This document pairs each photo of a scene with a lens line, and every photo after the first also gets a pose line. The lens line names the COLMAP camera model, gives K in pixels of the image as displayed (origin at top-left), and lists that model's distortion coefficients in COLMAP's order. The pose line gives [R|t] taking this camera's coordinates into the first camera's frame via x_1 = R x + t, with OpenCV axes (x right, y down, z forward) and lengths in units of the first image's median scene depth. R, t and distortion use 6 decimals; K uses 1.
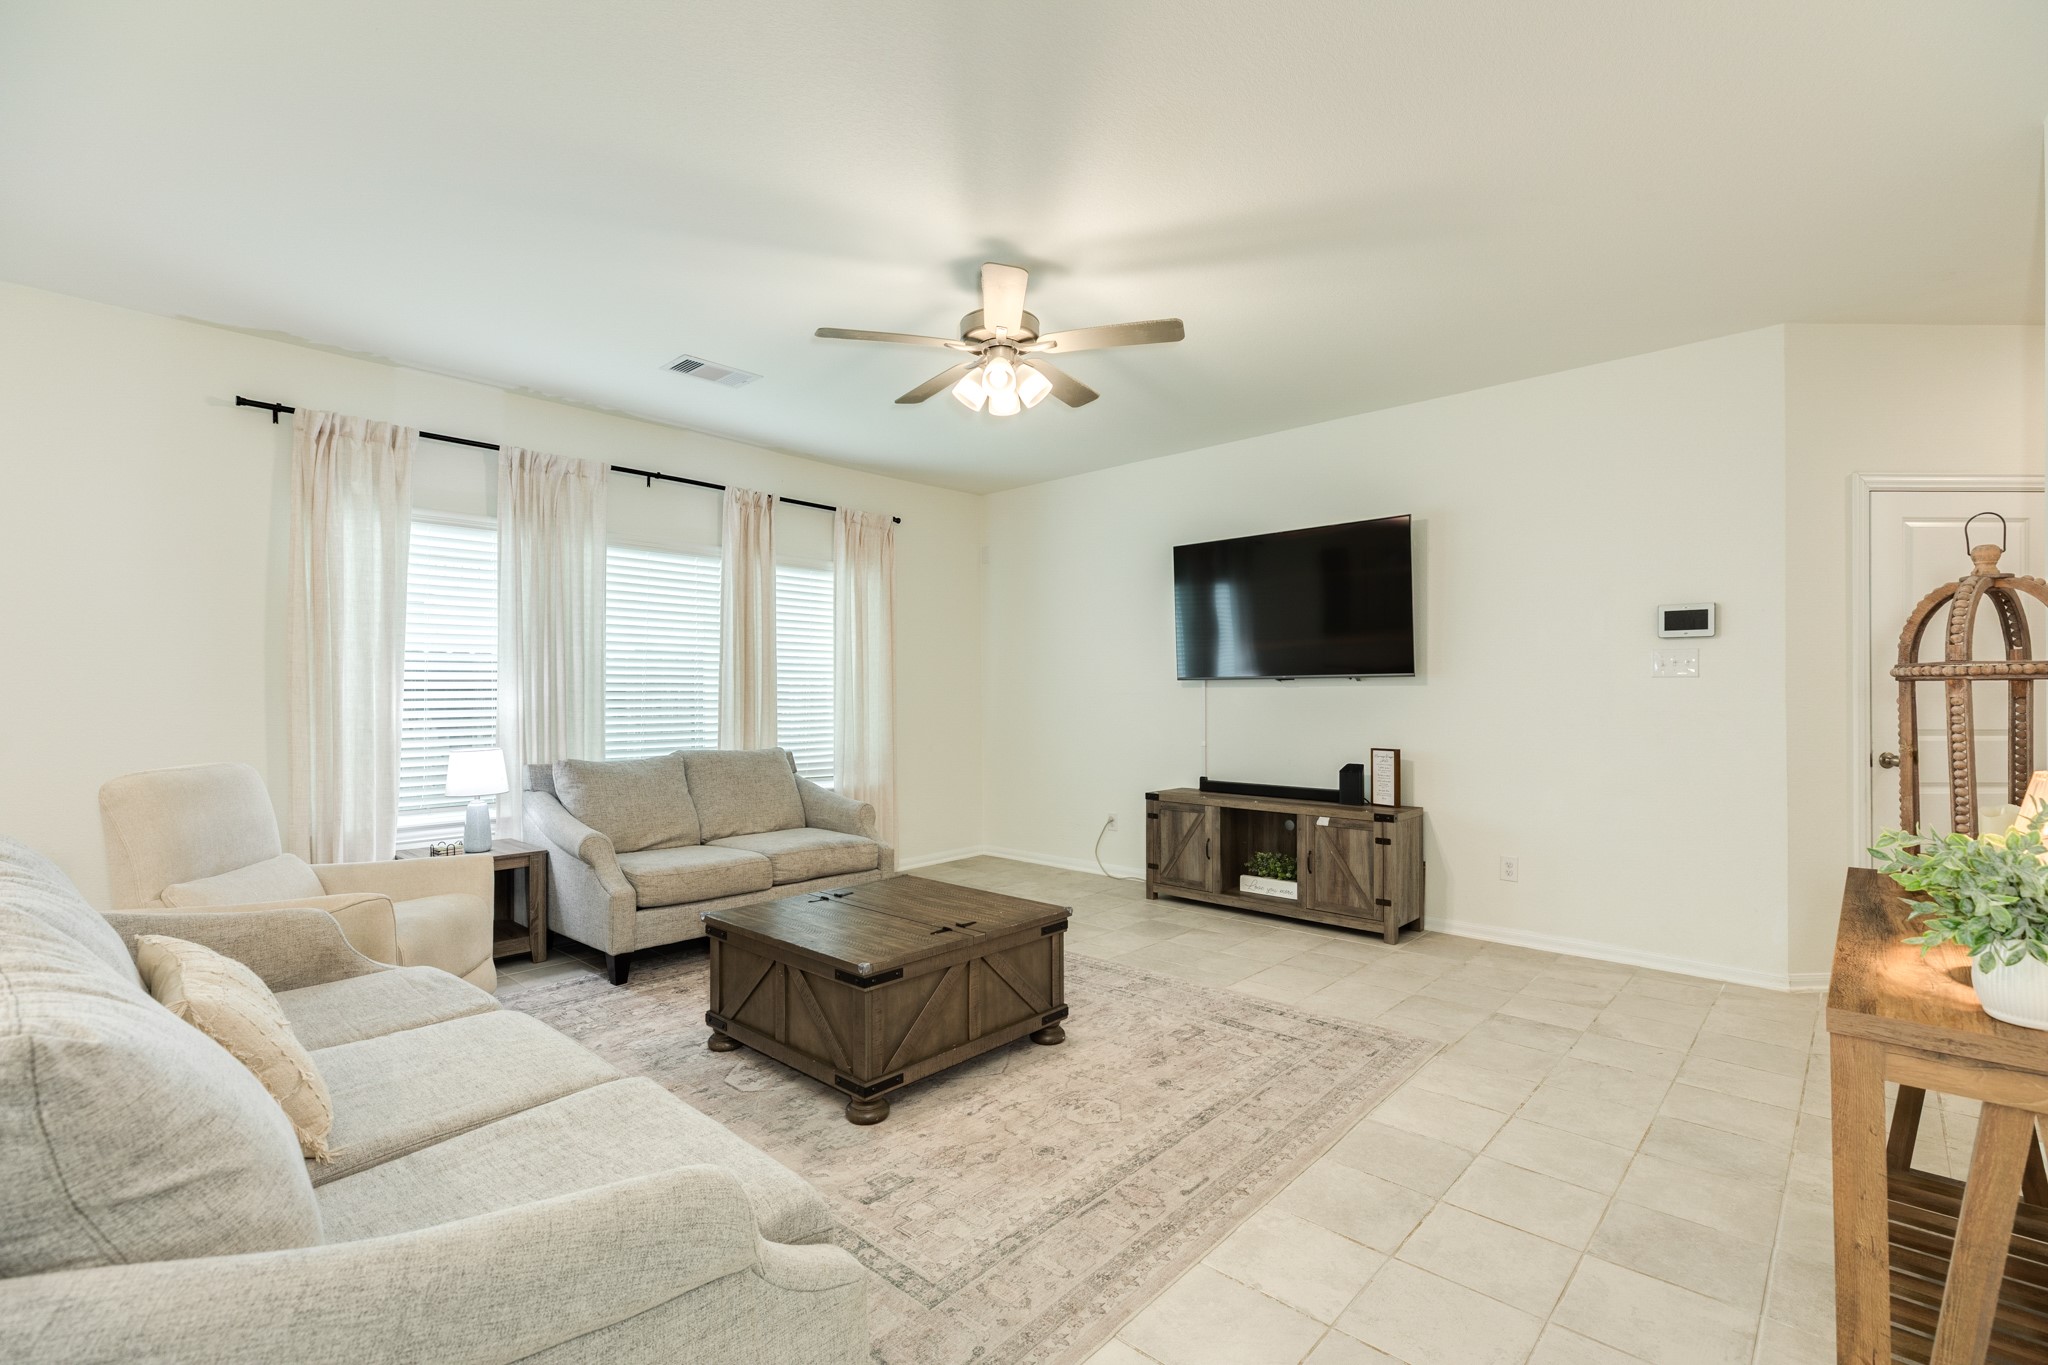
lens RADIAL K [[913.7, 0, 1022.4], [0, 913.7, 690.5], [0, 0, 1]] dist [0.008422, -0.000809]
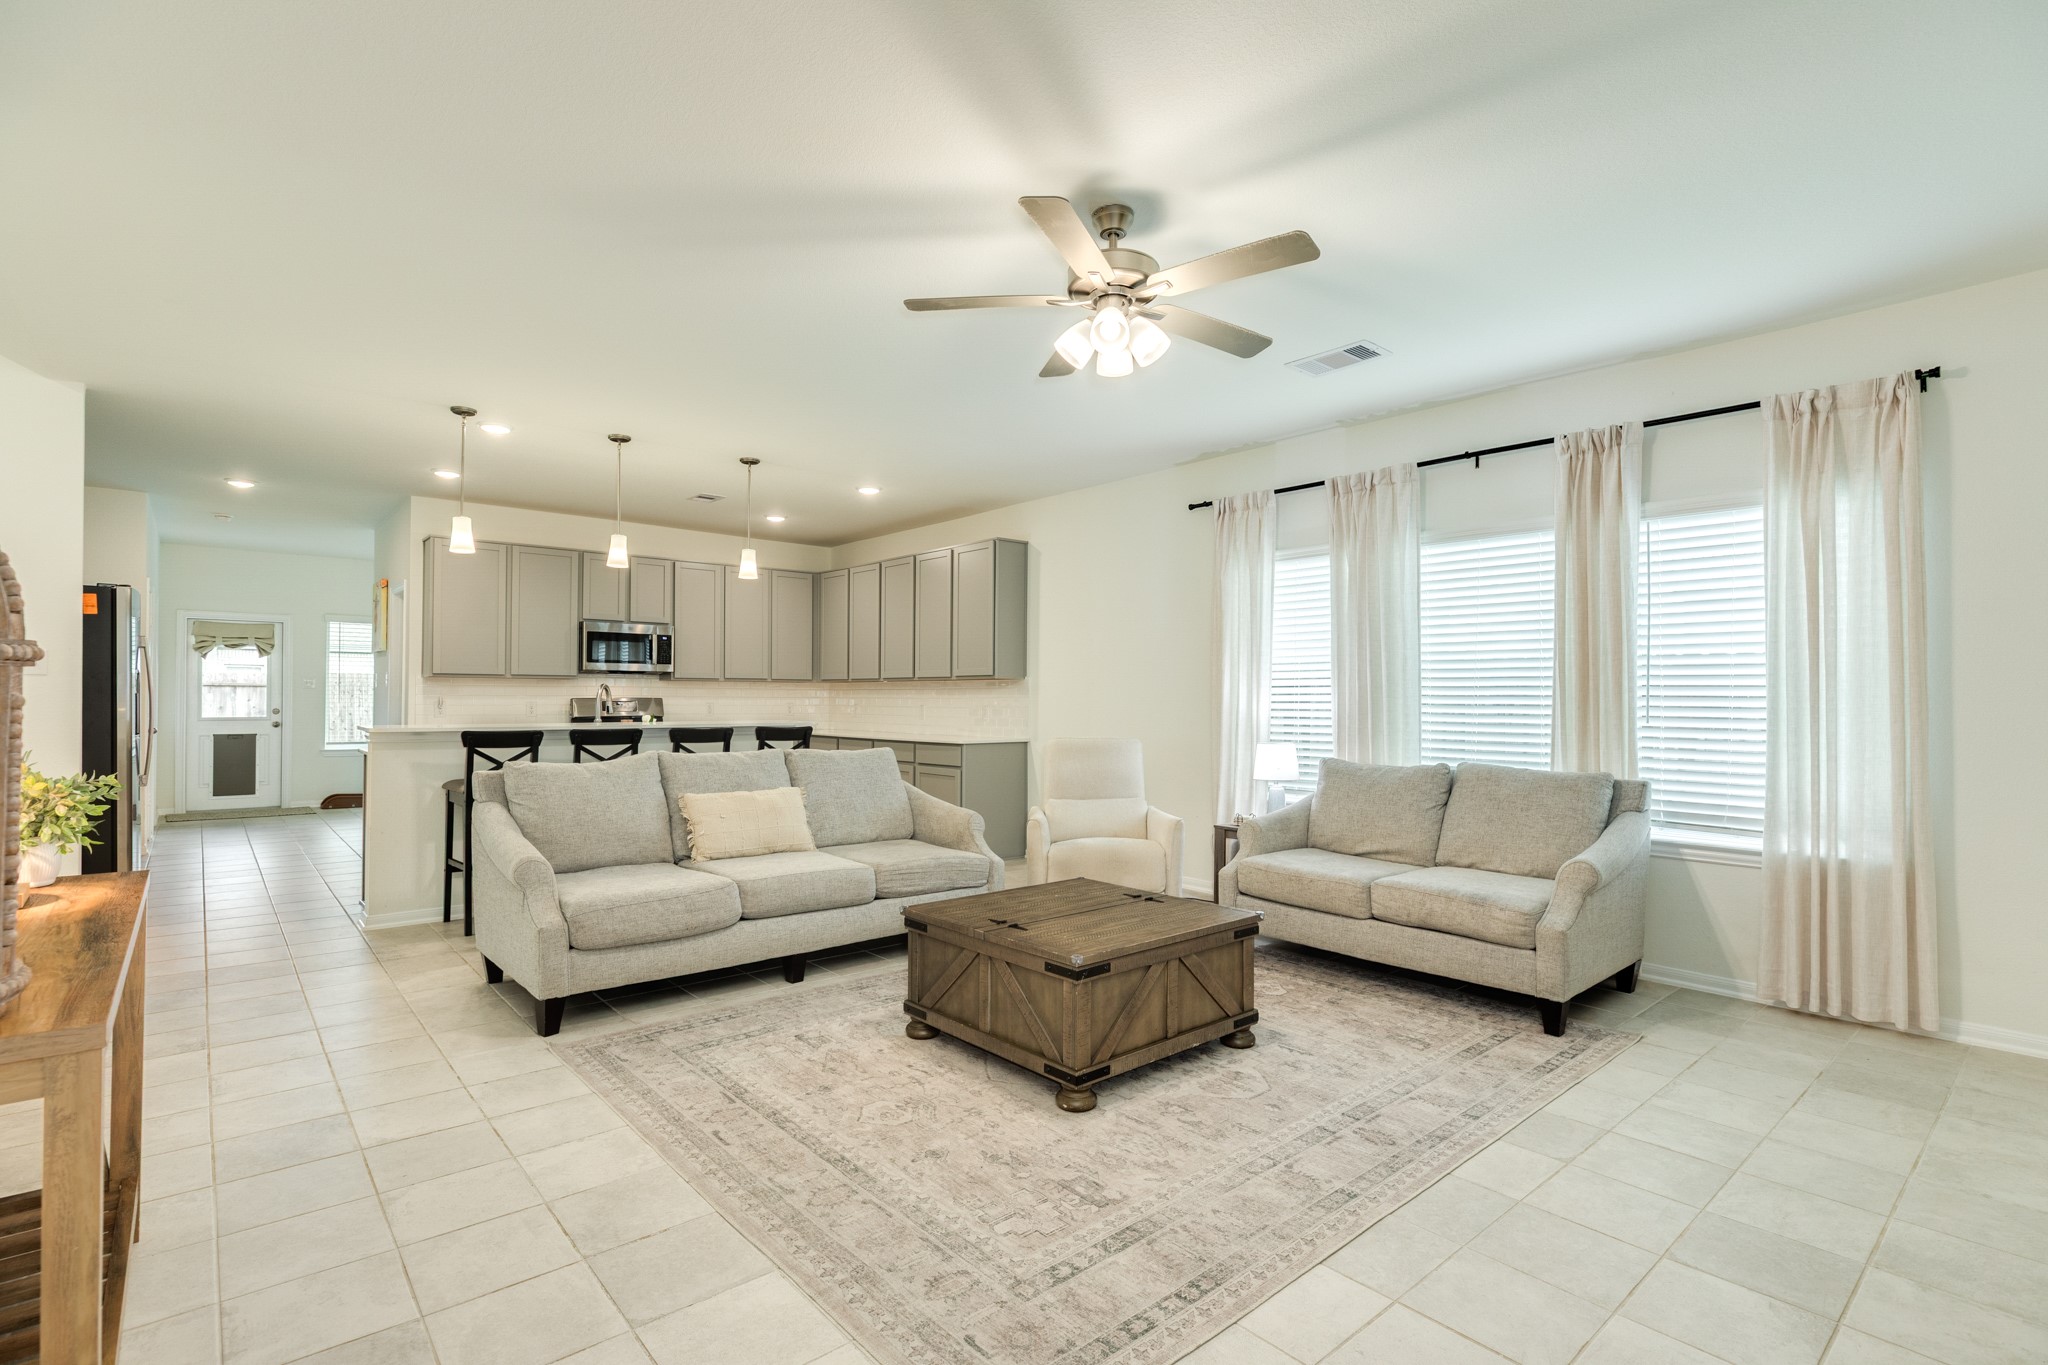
lens RADIAL K [[963.8, 0, 1021.5], [0, 963.8, 689.2], [0, 0, 1]] dist [-0.010435, 0.000389]
pose [[-0.110578, -0.006158, -0.993848, 0.658910], [-0.001710, 0.999981, -0.006006, 0.001624], [0.993866, 0.001036, -0.110586, 0.749988]]
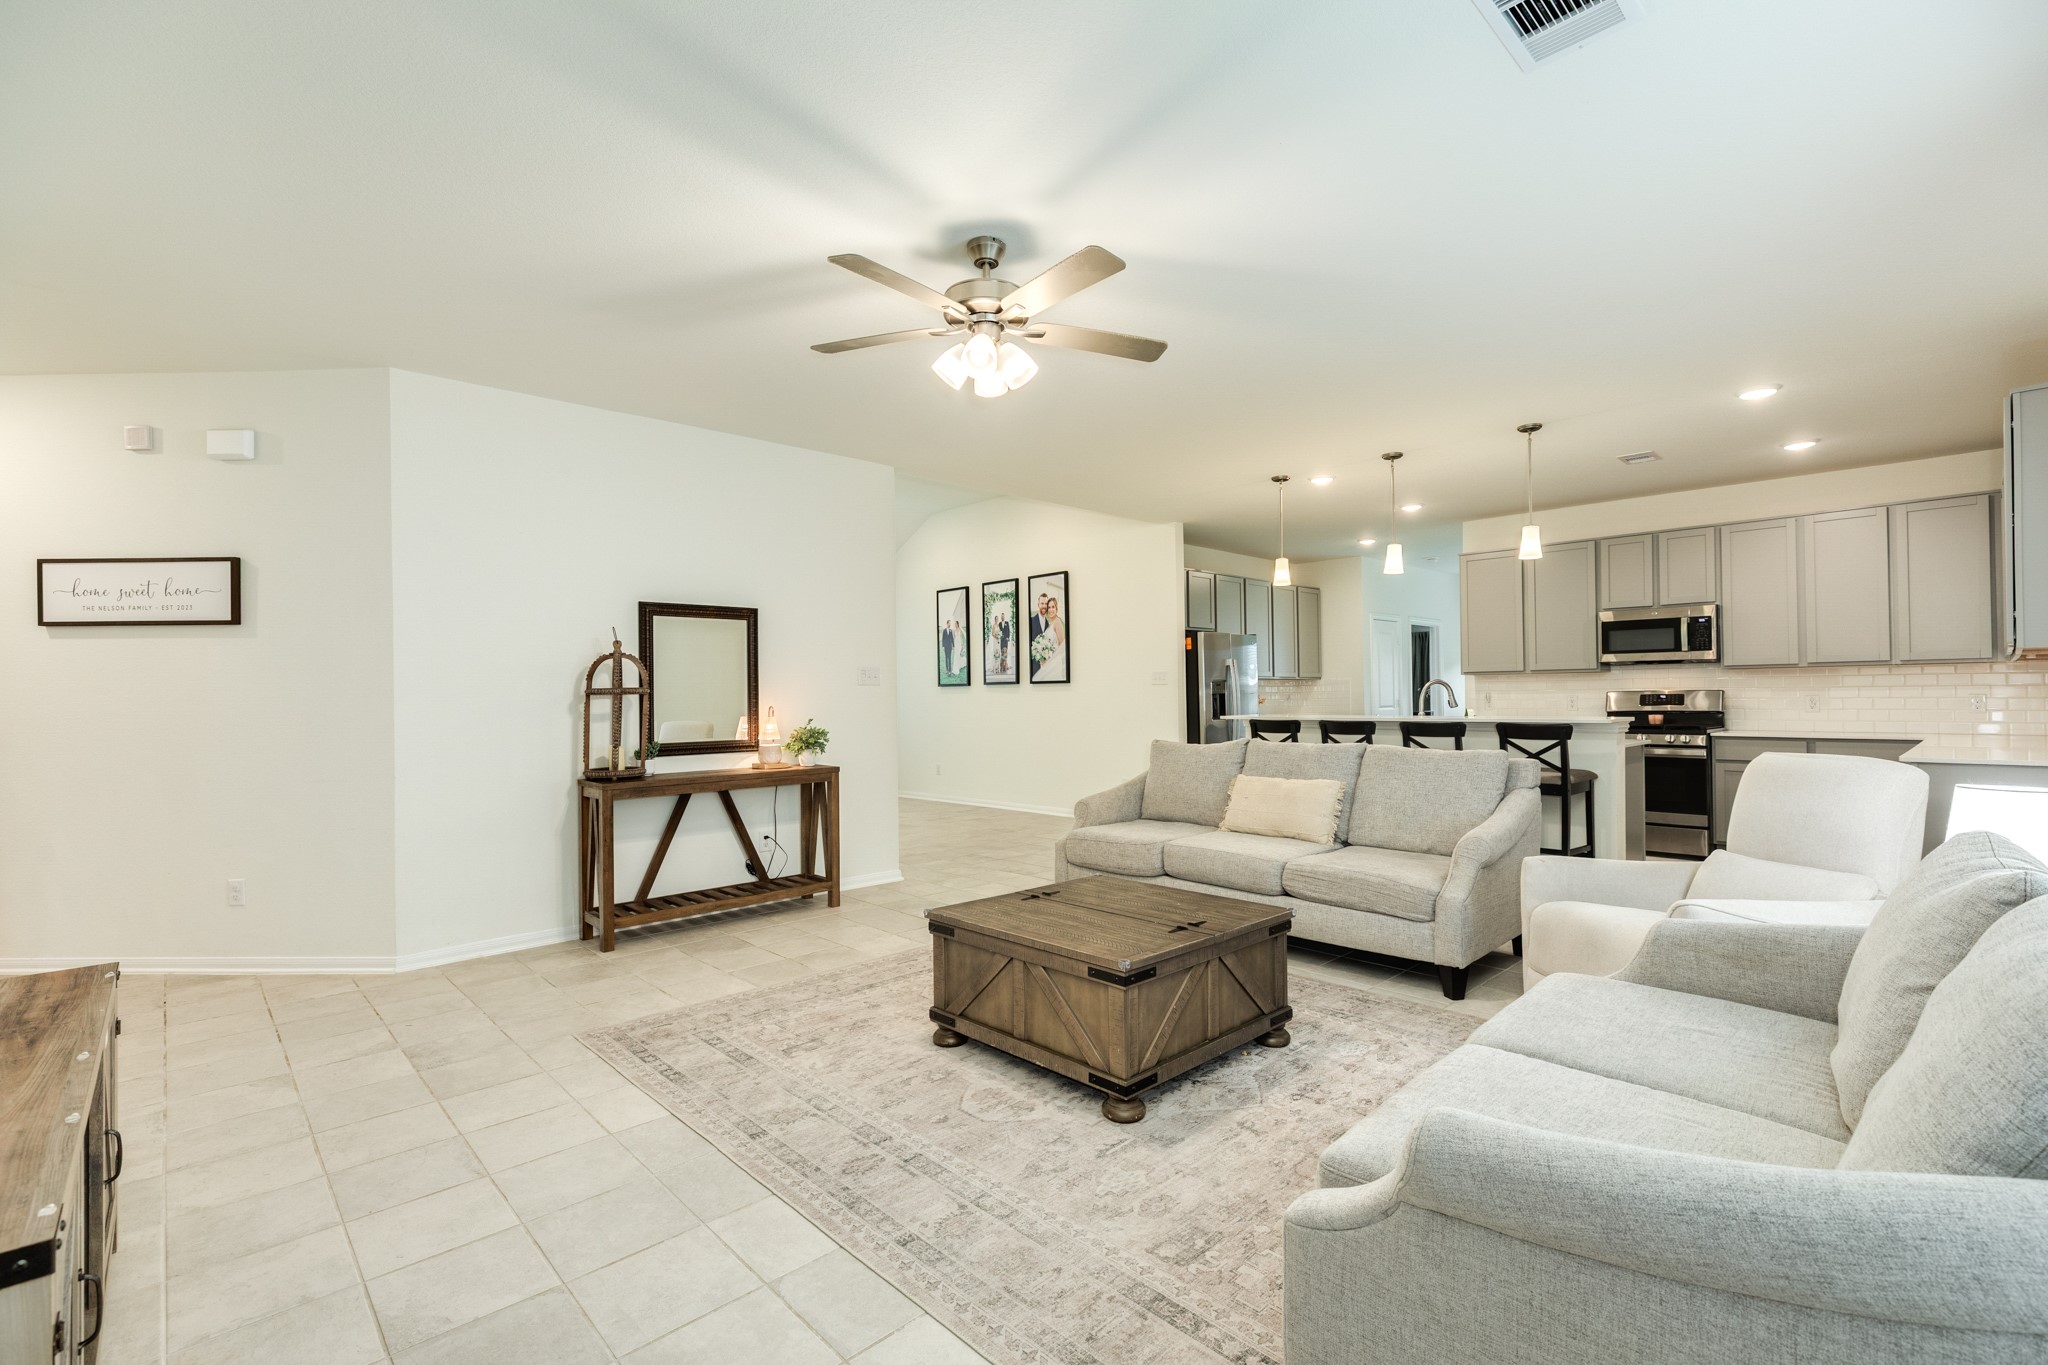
lens RADIAL K [[913.7, 0, 1022.4], [0, 913.7, 690.5], [0, 0, 1]] dist [0.008422, -0.000809]
pose [[-0.997837, 0.014615, 0.064089, -0.085620], [0.014020, 0.999854, -0.009733, 0.007368], [-0.064222, -0.008813, -0.997897, 1.424921]]
